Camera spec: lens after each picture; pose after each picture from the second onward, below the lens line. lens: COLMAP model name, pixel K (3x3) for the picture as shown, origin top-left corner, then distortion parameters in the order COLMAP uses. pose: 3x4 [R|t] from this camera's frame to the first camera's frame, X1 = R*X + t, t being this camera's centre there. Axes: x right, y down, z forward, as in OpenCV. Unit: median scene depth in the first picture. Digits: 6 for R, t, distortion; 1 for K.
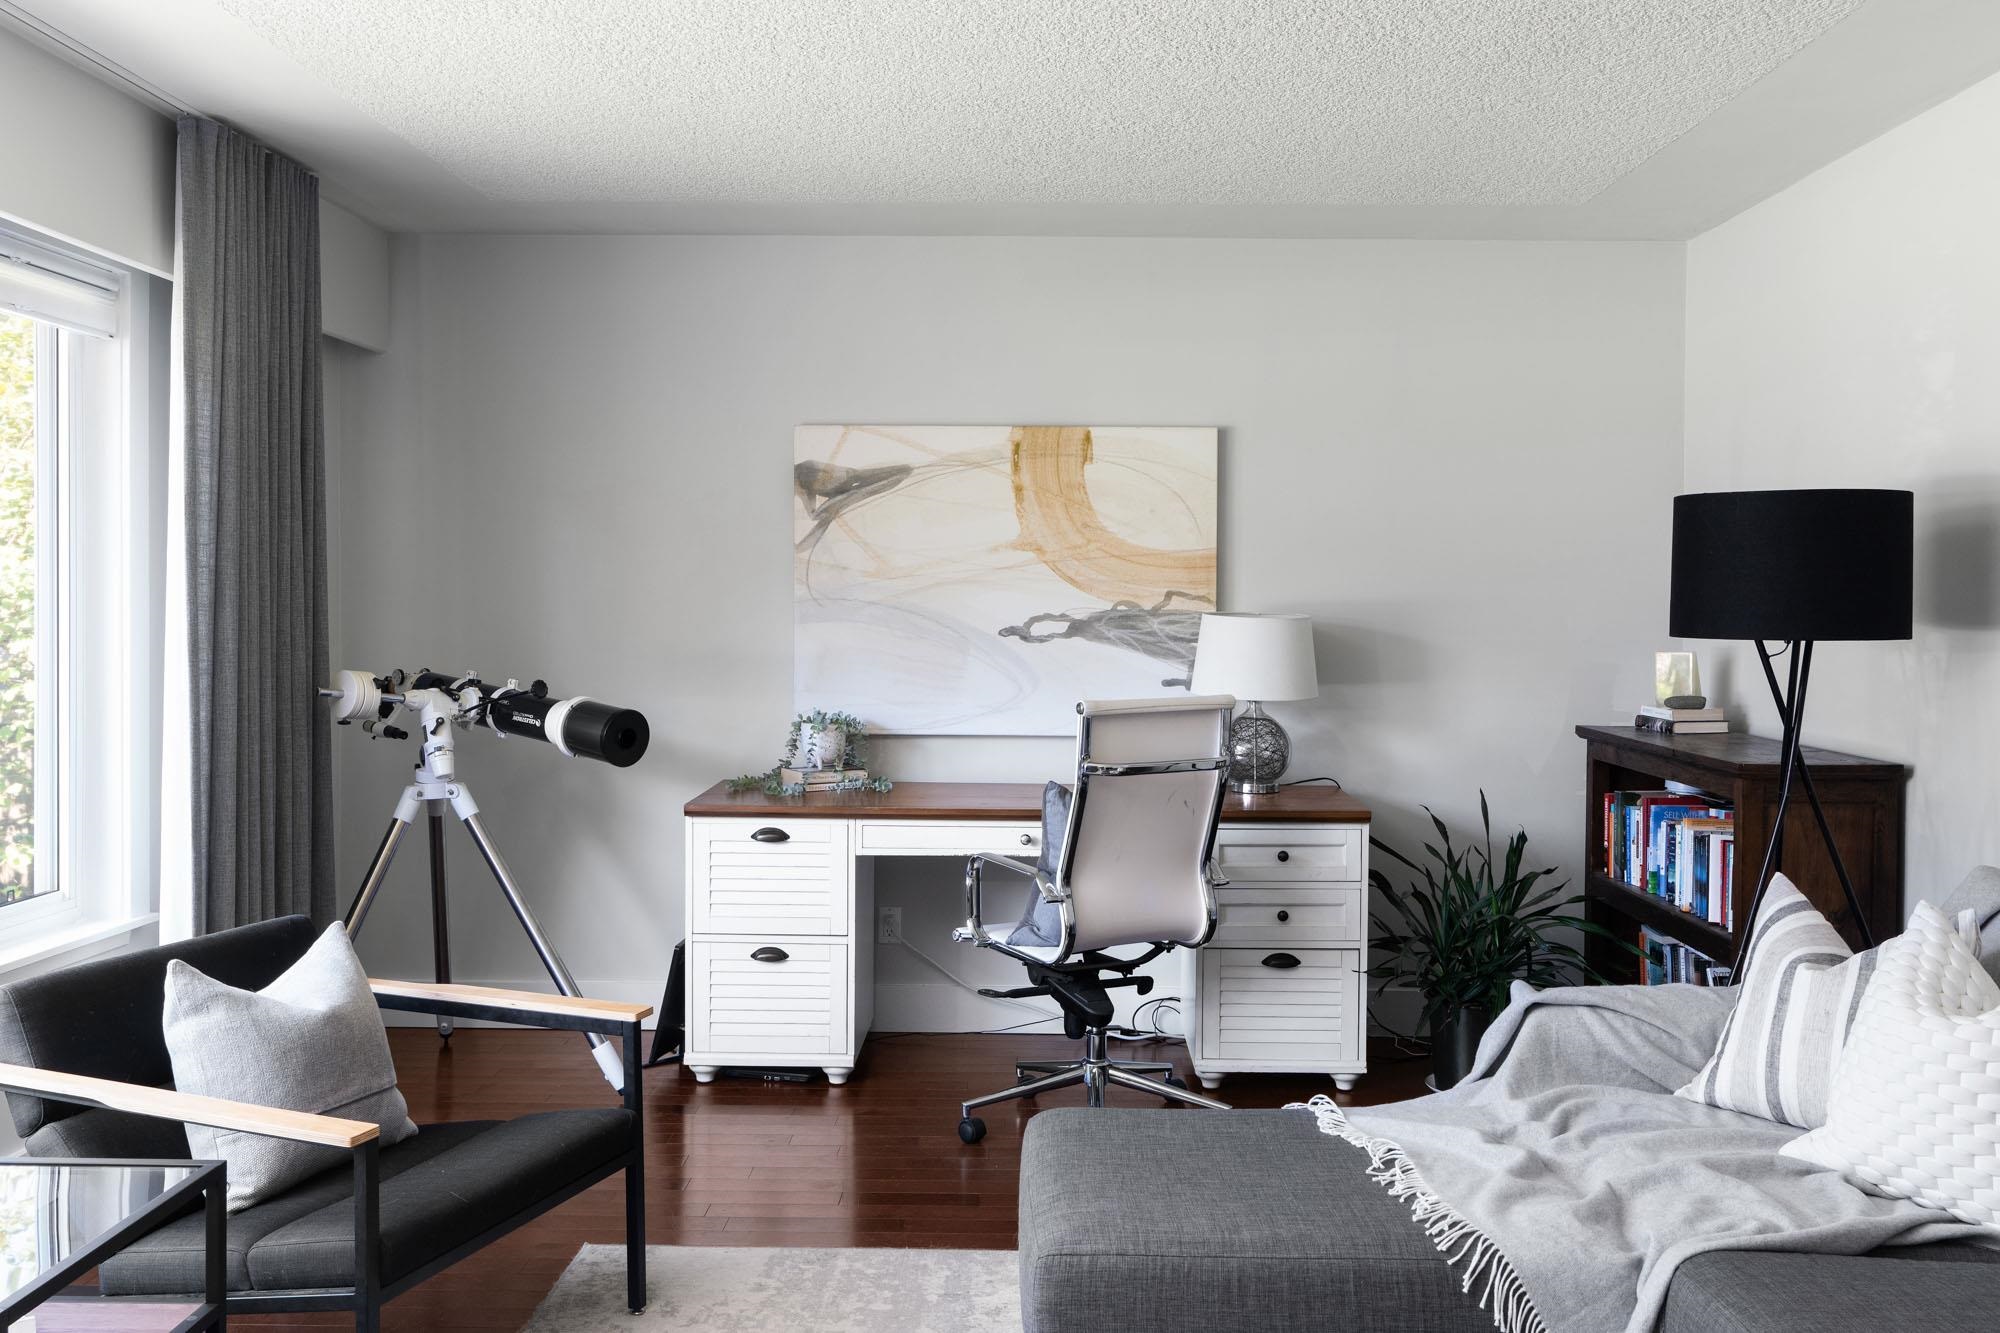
lens RADIAL K [[1721.8, 0, 997.8], [0, 1721.8, 662.6], [0, 0, 1]] dist [-0.017090, 0.011398]
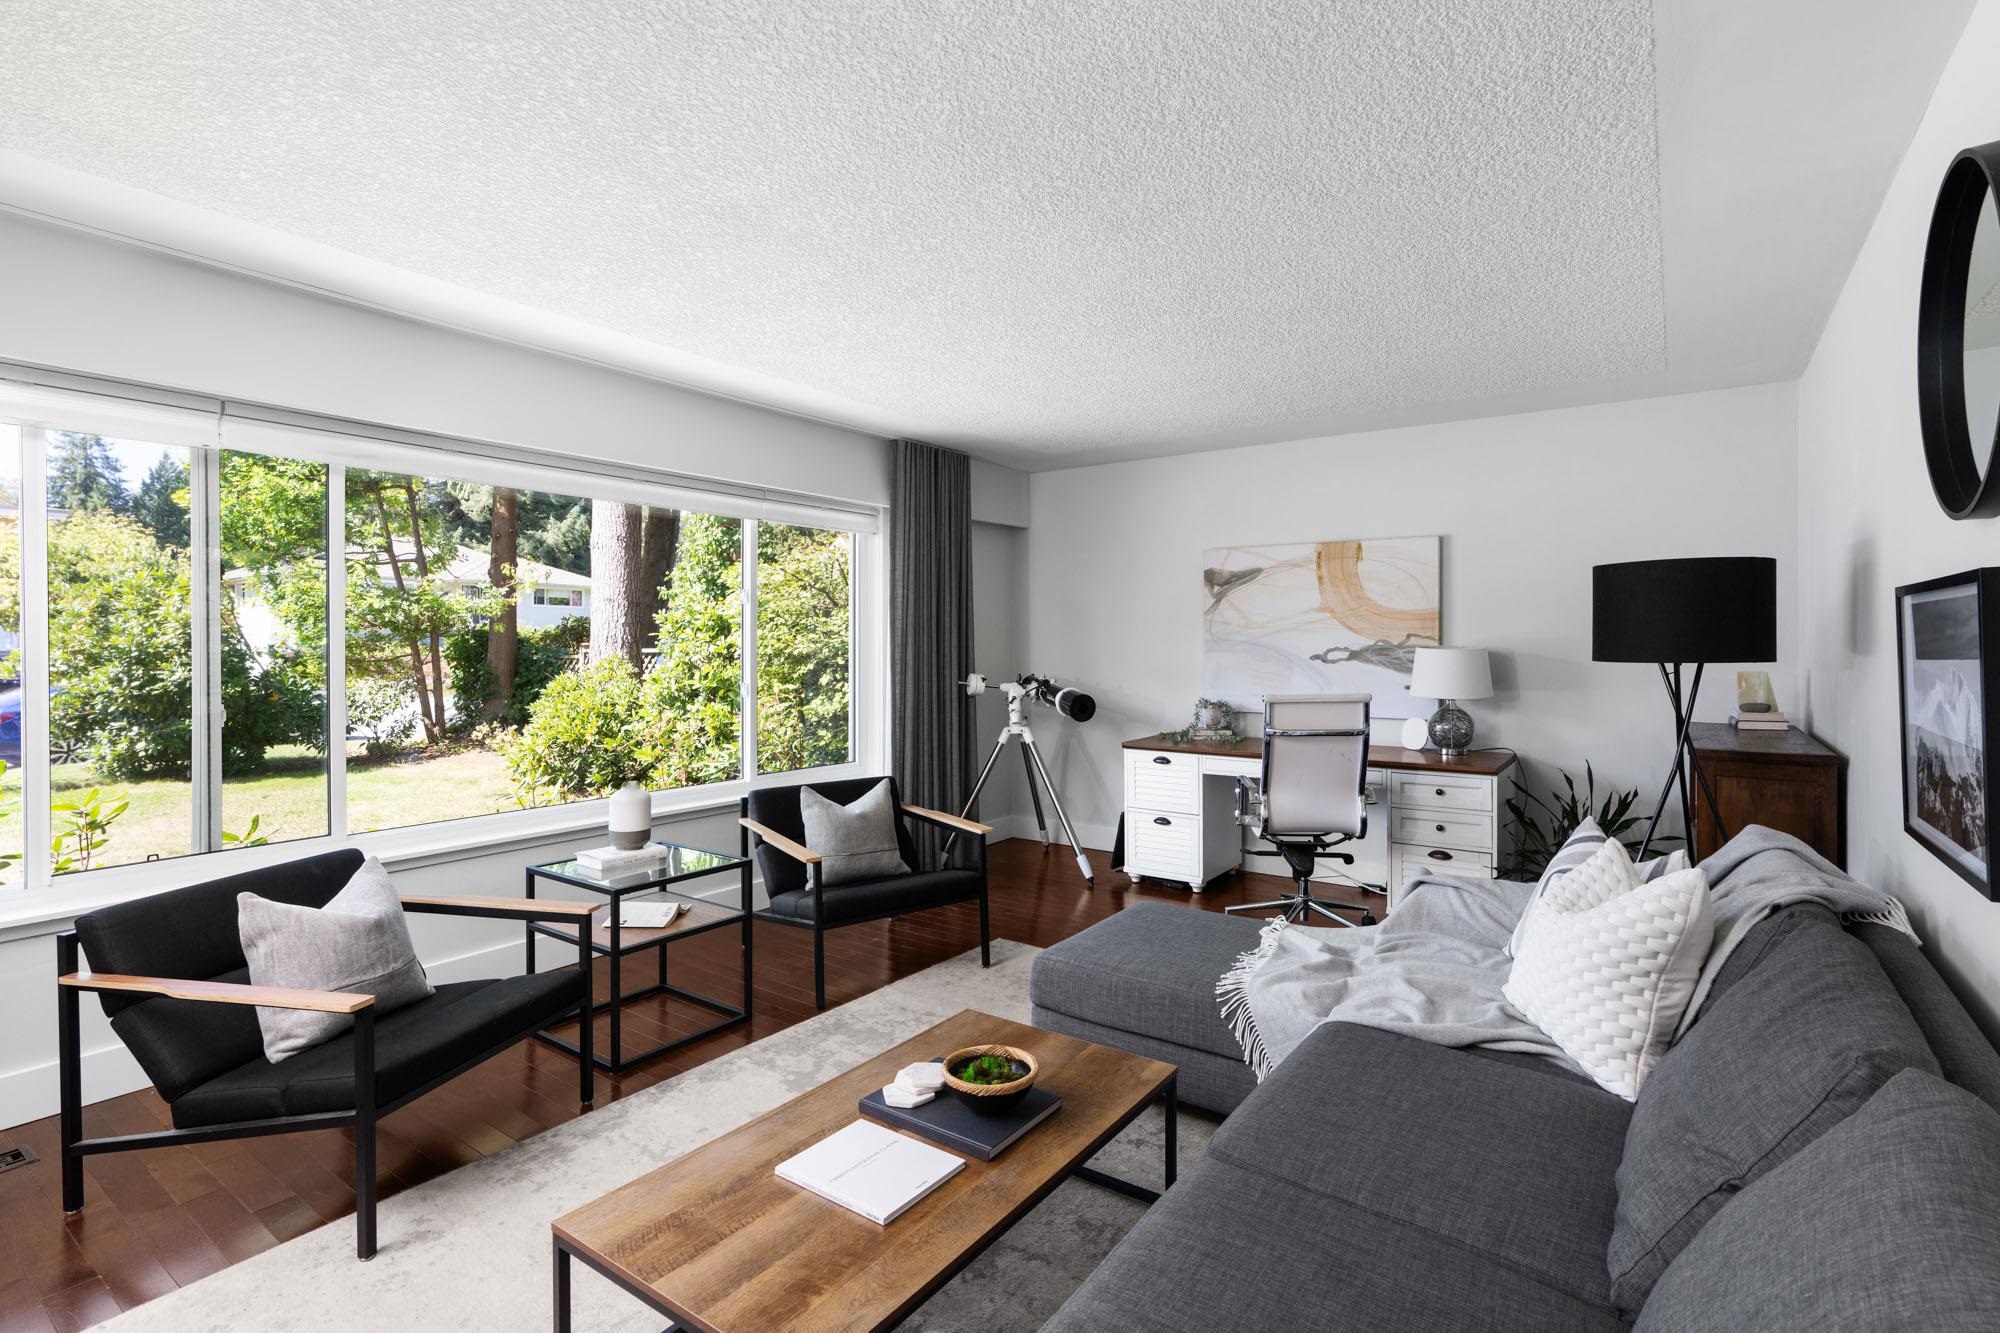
lens RADIAL K [[913.4, 0, 1003.5], [0, 913.4, 656.2], [0, 0, 1]] dist [-0.009223, 0.000952]
pose [[0.834680, 0.001822, -0.550733, 0.289815], [-0.012960, 0.999783, -0.016335, 0.000858], [0.550583, 0.020772, 0.834522, 0.027157]]
